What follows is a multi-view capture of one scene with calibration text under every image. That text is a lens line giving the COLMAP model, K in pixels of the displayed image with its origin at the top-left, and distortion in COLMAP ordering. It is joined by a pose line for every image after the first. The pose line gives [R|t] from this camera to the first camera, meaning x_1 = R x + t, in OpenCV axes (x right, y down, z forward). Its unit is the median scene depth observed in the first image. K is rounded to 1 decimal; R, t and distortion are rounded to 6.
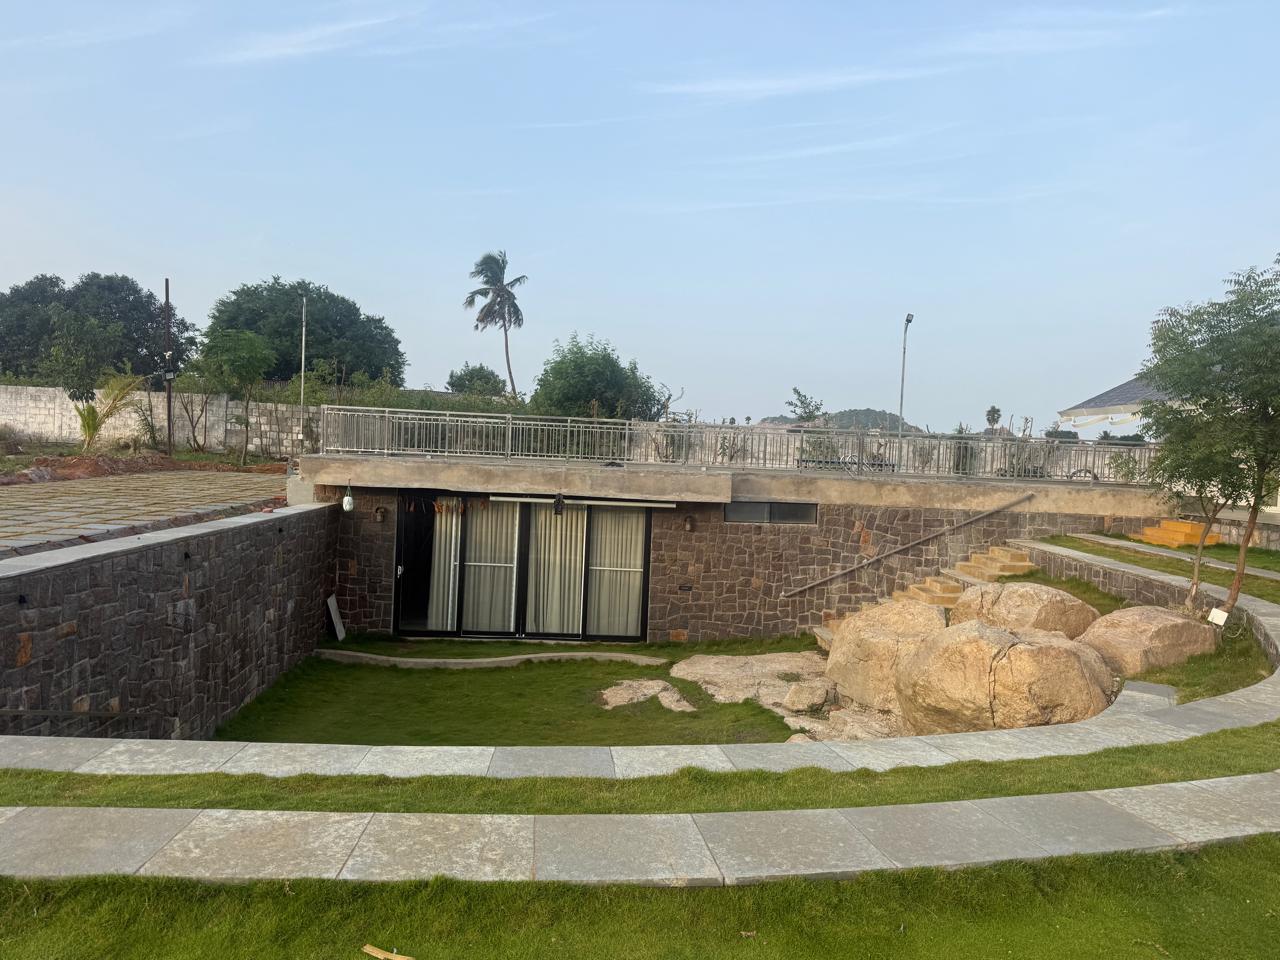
lens RADIAL K [[905.9, 0, 646.0], [0, 905.9, 471.1], [0, 0, 1]] dist [0.076977, -0.098635]
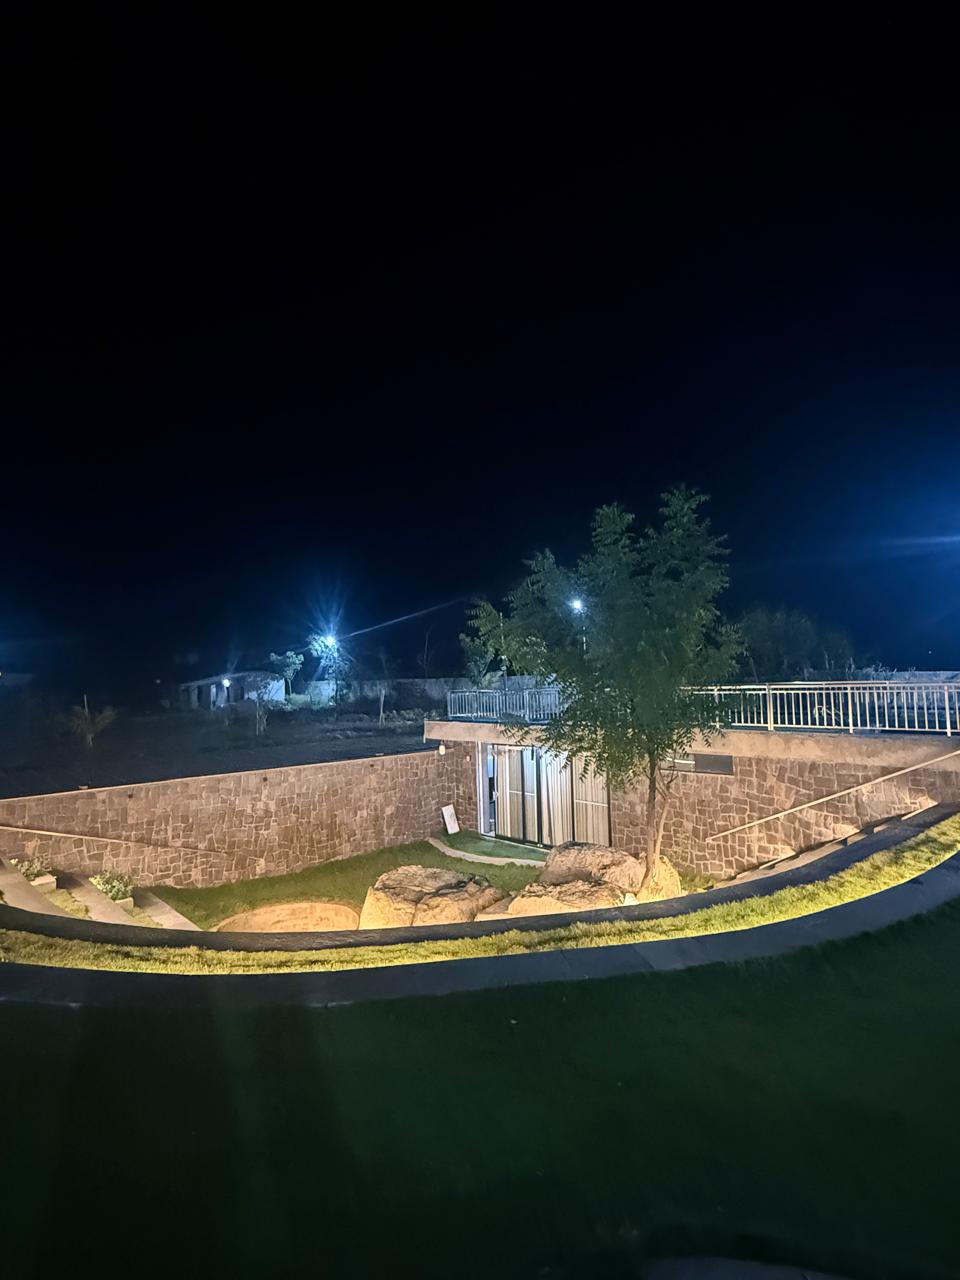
lens RADIAL K [[678.4, 0, 479.1], [0, 678.4, 643.1], [0, 0, 1]] dist [0.000611, 0.002190]
pose [[0.623469, -0.106432, -0.774570, 0.648312], [0.034829, 0.993488, -0.108478, -0.020924], [0.781072, 0.040656, 0.623116, 0.252135]]
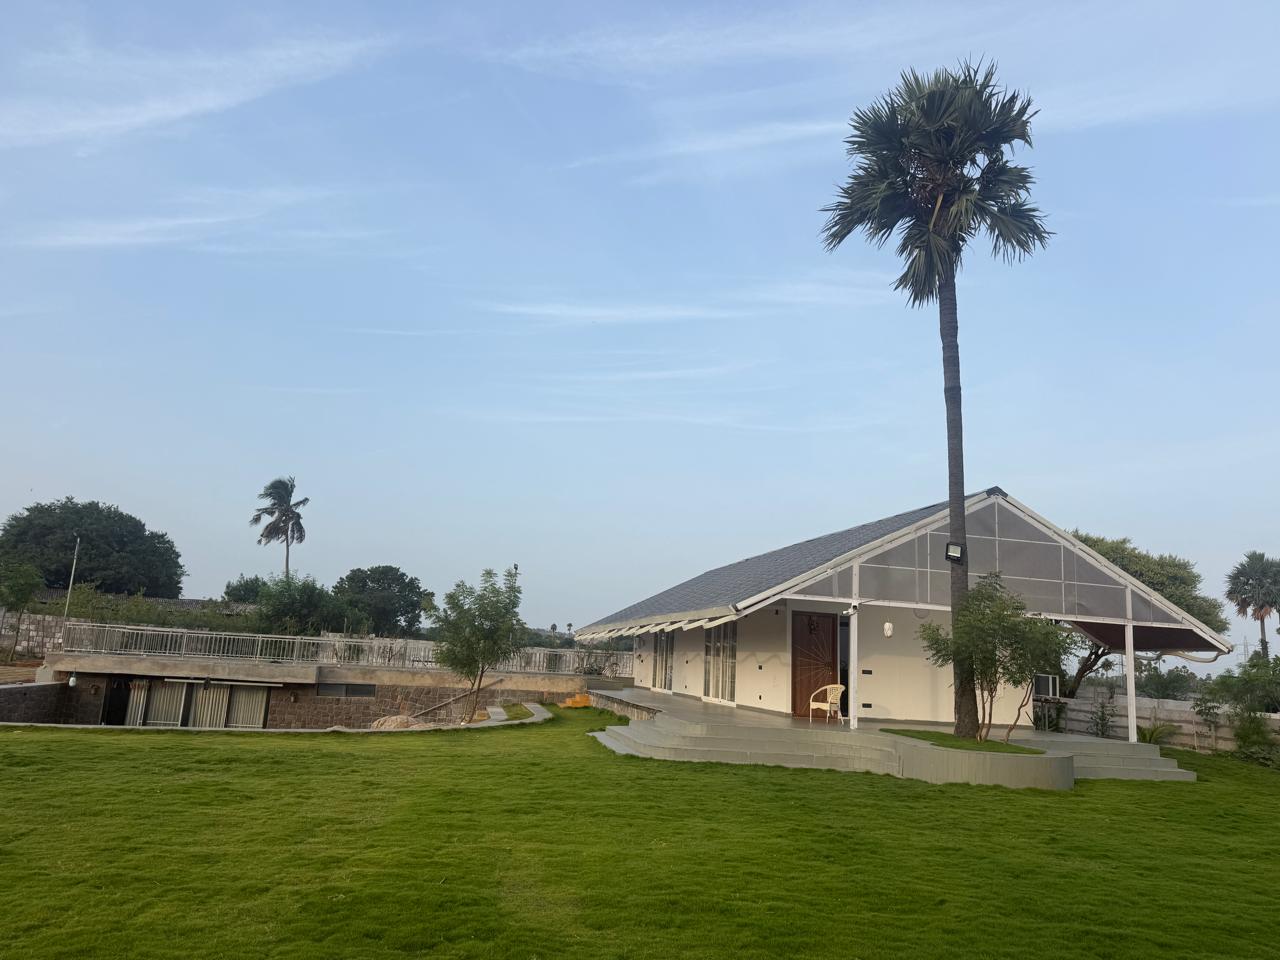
lens RADIAL K [[905.9, 0, 642.0], [0, 905.9, 486.7], [0, 0, 1]] dist [0.076977, -0.098635]
pose [[0.984321, 0.044850, 0.170590, 0.375820], [-0.008434, 0.977995, -0.208458, 0.025788], [-0.176186, 0.203751, 0.963039, -0.835094]]
